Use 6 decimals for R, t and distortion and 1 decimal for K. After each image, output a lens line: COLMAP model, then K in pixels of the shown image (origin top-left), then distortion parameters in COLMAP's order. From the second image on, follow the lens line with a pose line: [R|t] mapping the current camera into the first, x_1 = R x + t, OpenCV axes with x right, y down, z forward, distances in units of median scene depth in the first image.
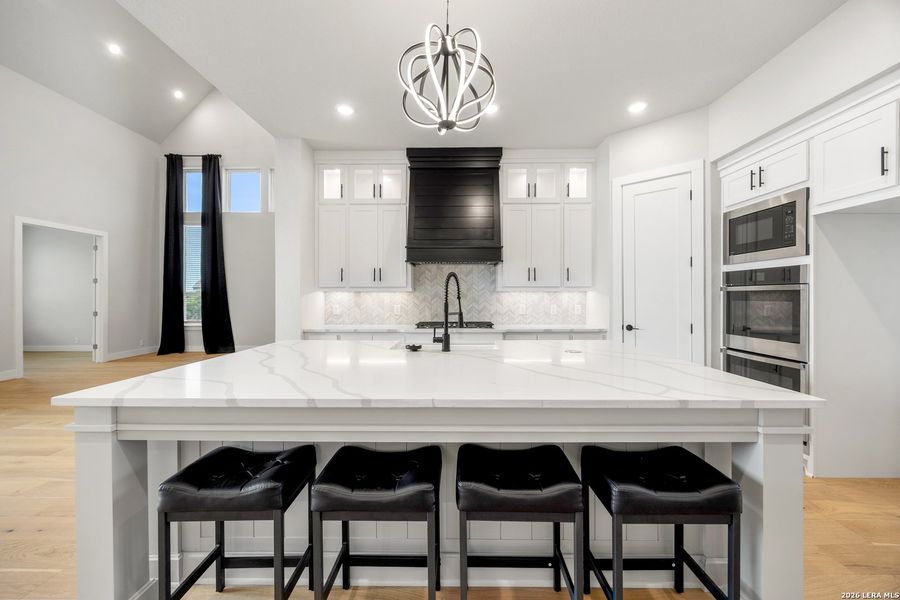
lens RADIAL K [[343.6, 0, 449.4], [0, 343.6, 297.7], [0, 0, 1]] dist [-0.002479, 0.000962]
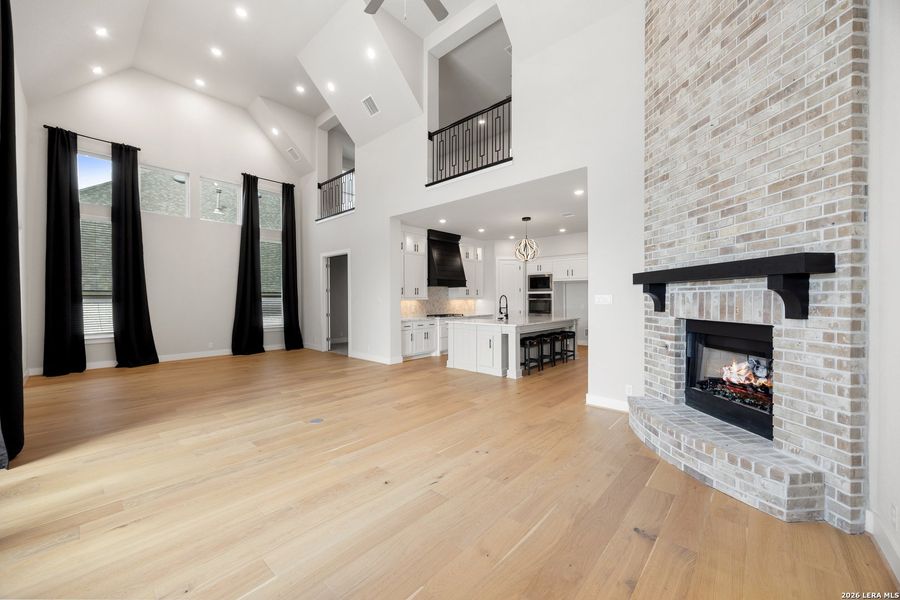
lens RADIAL K [[343.6, 0, 452.8], [0, 343.6, 300.9], [0, 0, 1]] dist [-0.002479, 0.000962]
pose [[0.660715, -0.005299, 0.750618, -1.540614], [0.005650, 0.999982, 0.002086, -0.015162], [-0.750616, 0.002863, 0.660733, -0.433754]]
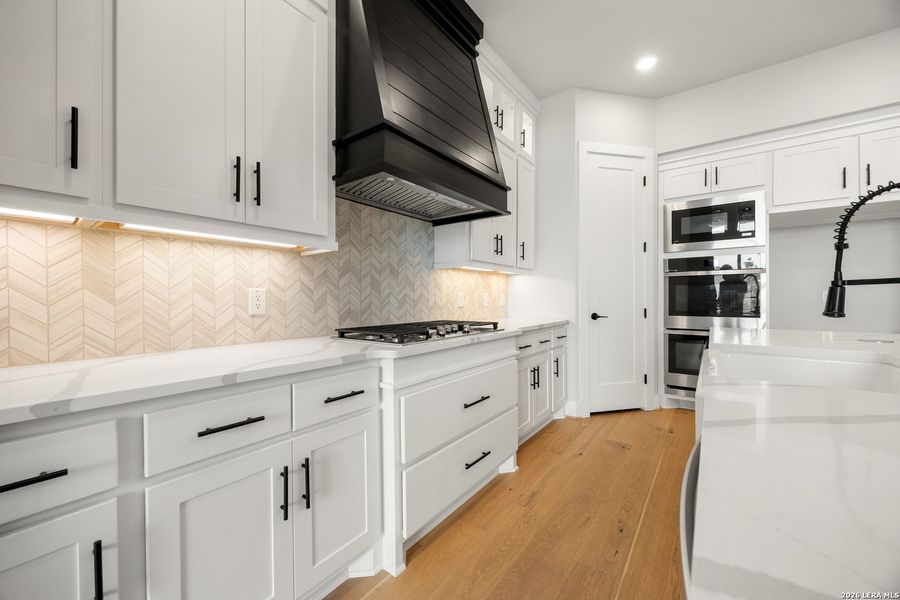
lens RADIAL K [[343.6, 0, 454.9], [0, 343.6, 299.8], [0, 0, 1]] dist [-0.002479, 0.000962]
pose [[0.583735, -0.004008, 0.811934, -0.351292], [0.004024, 0.999990, 0.002043, 0.036682], [-0.811934, 0.002074, 0.583745, 0.683197]]
